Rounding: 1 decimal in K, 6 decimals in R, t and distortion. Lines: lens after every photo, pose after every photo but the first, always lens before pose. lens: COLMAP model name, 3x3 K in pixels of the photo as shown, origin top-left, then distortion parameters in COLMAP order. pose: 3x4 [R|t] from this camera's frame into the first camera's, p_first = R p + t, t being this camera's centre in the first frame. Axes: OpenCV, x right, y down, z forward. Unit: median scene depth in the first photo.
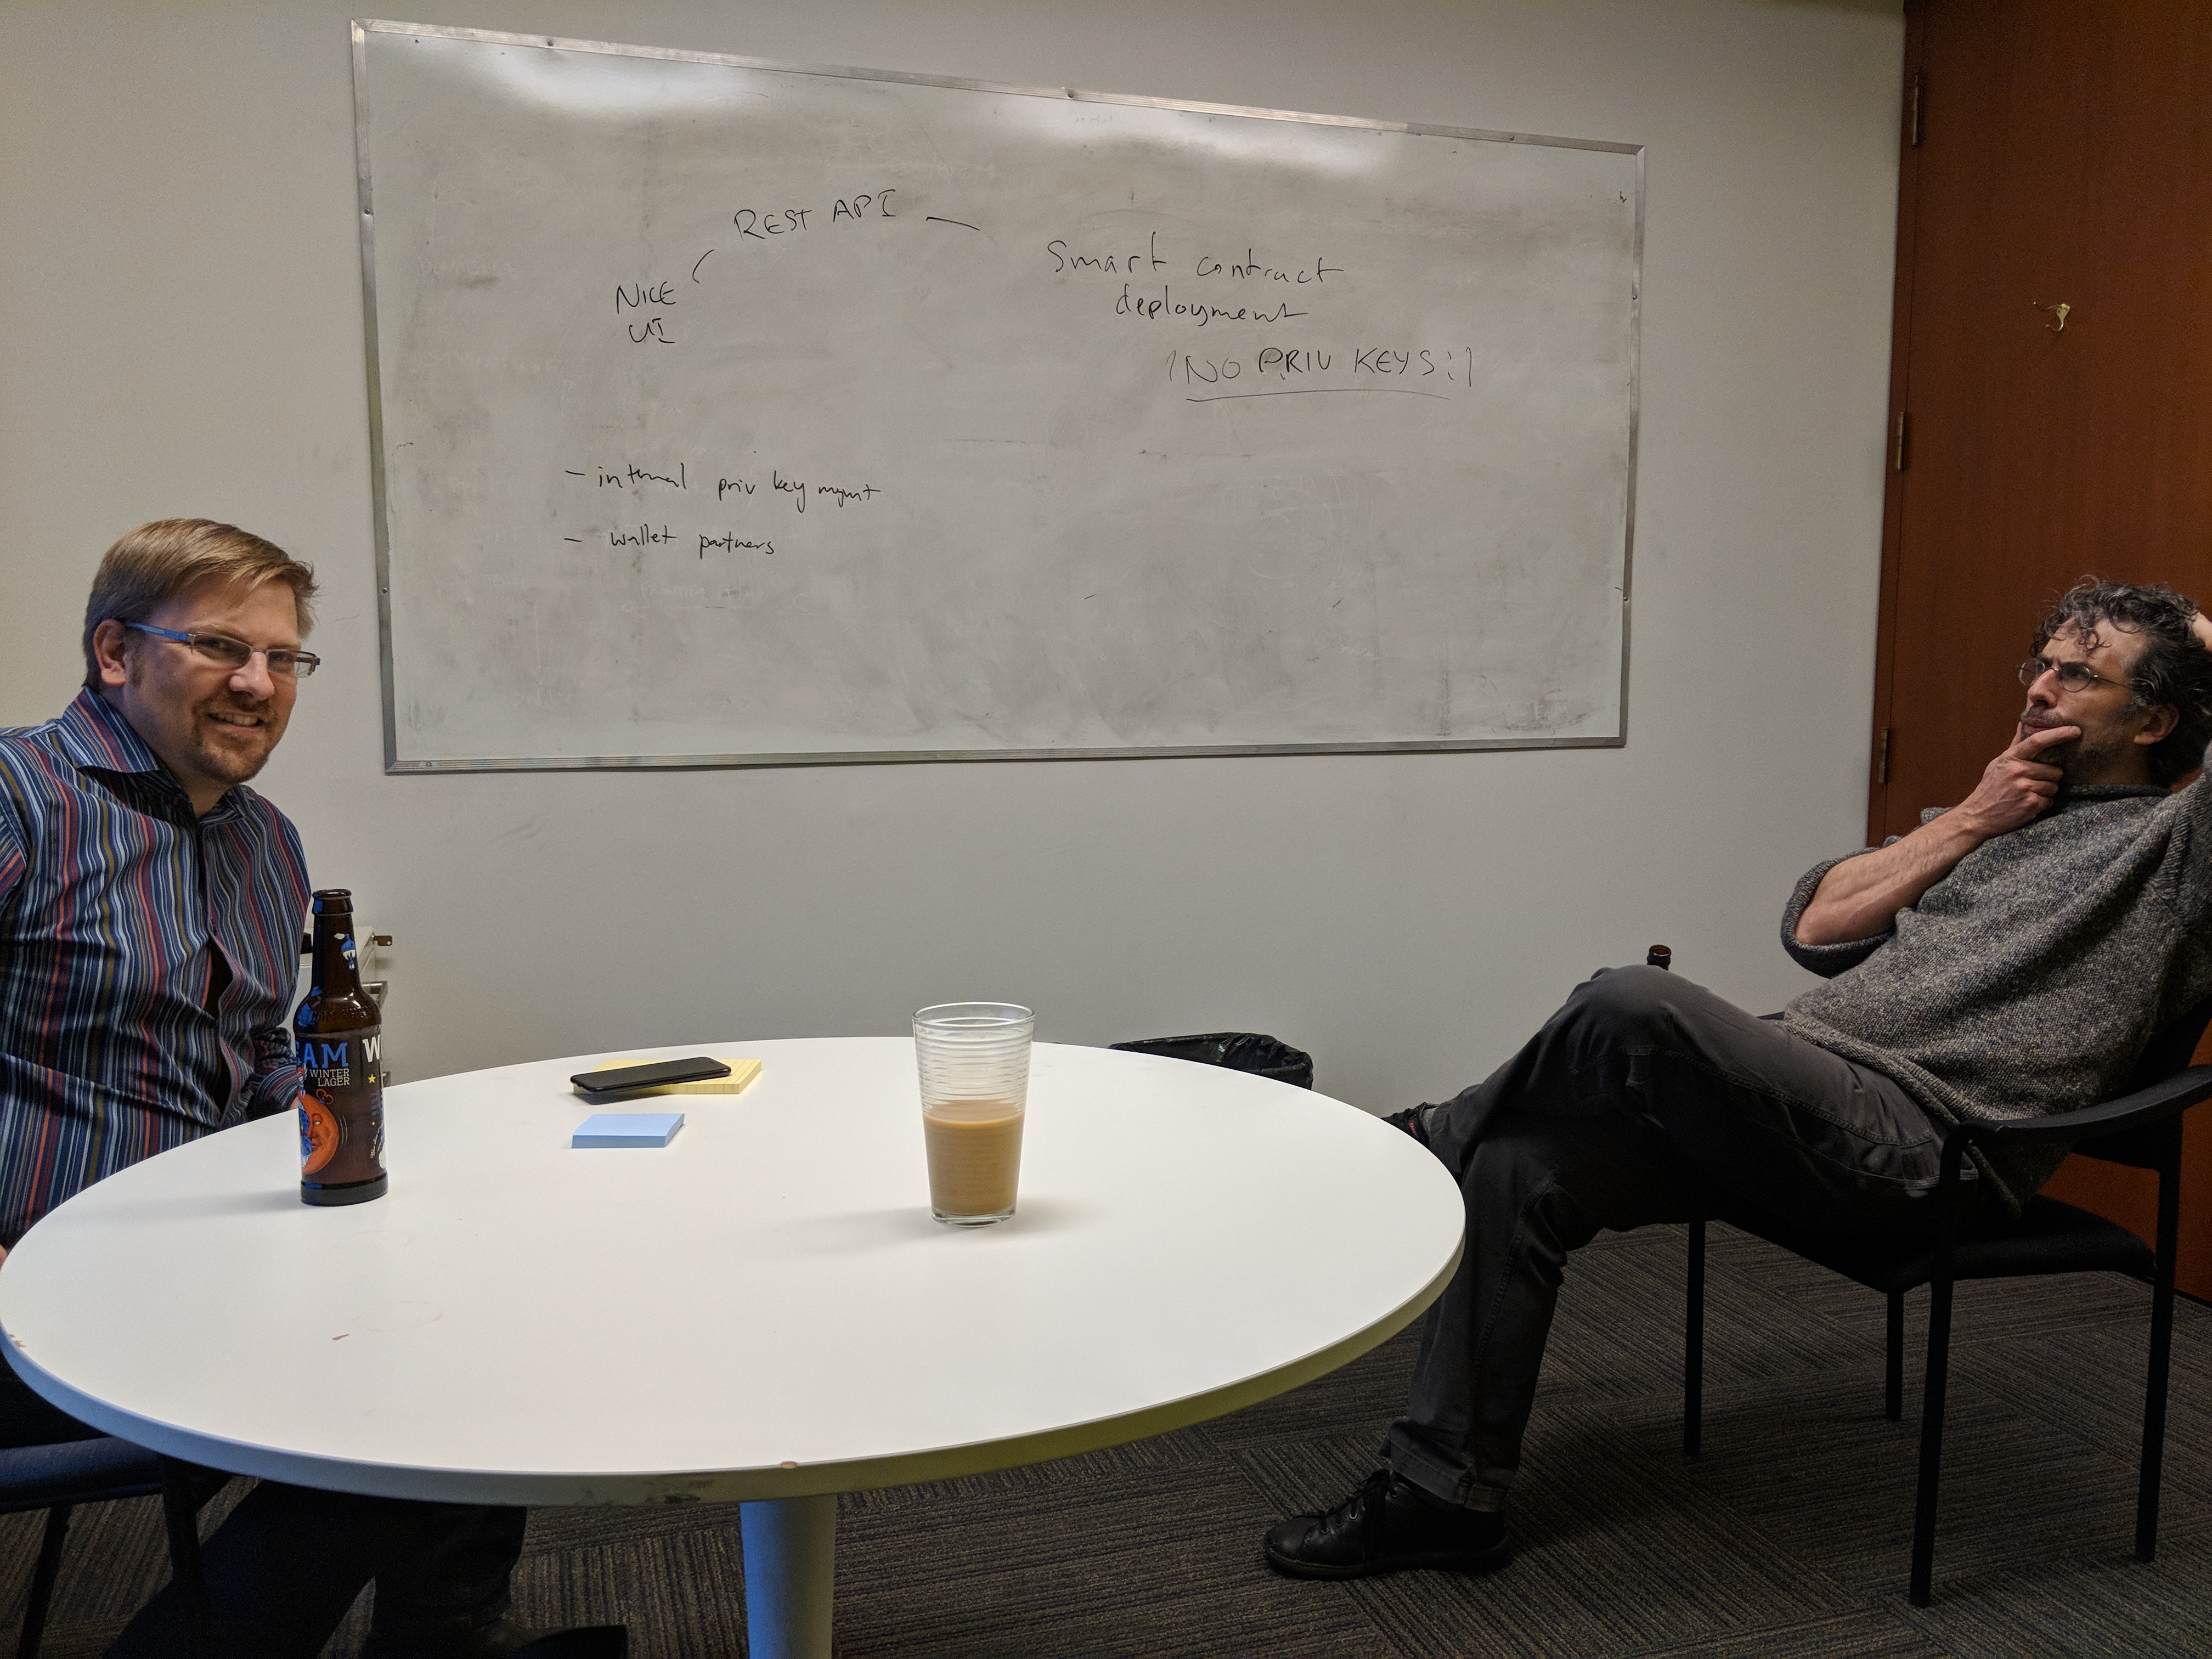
lens RADIAL K [[1804.1, 0, 1106.0], [0, 1804.1, 829.5], [0, 0, 1]] dist [0.075522, -0.147283]
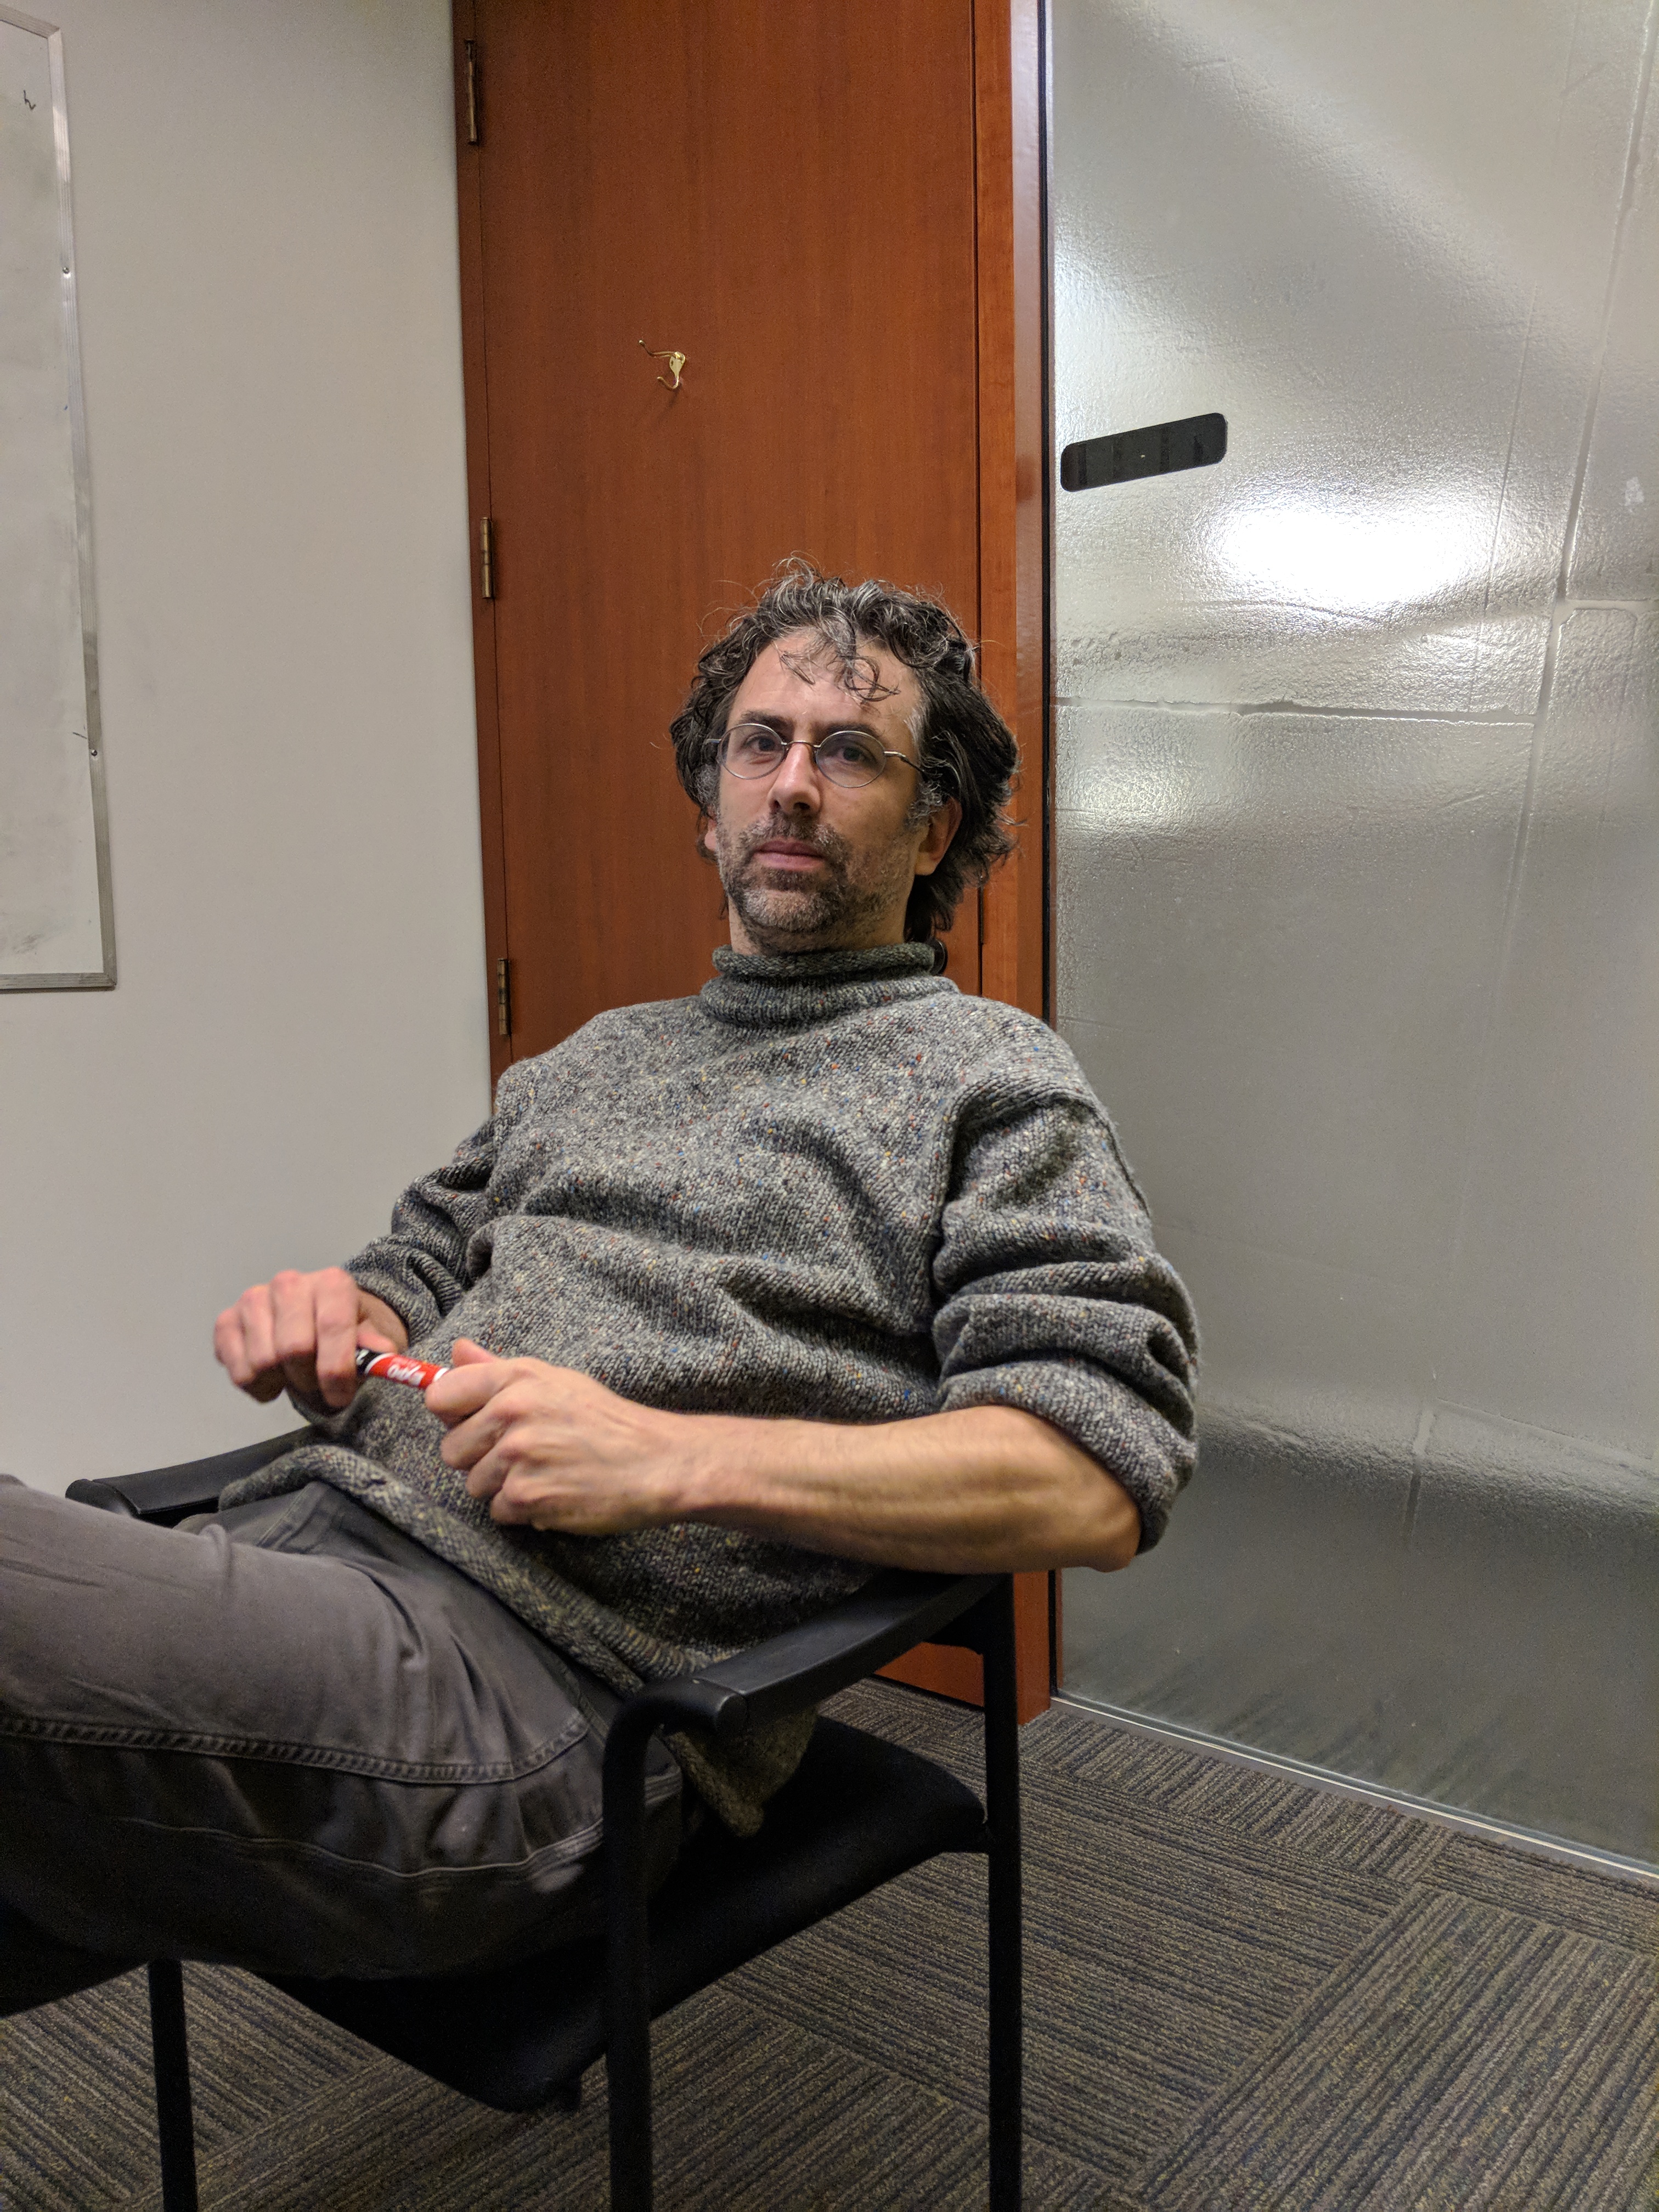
lens RADIAL K [[1804.1, 0, 829.5], [0, 1804.1, 1106.0], [0, 0, 1]] dist [0.075522, -0.147283]
pose [[0.845035, -0.064996, 0.530745, 0.282459], [0.075466, 0.997146, 0.001958, 0.023696], [-0.529358, 0.038399, 0.847529, 0.594671]]
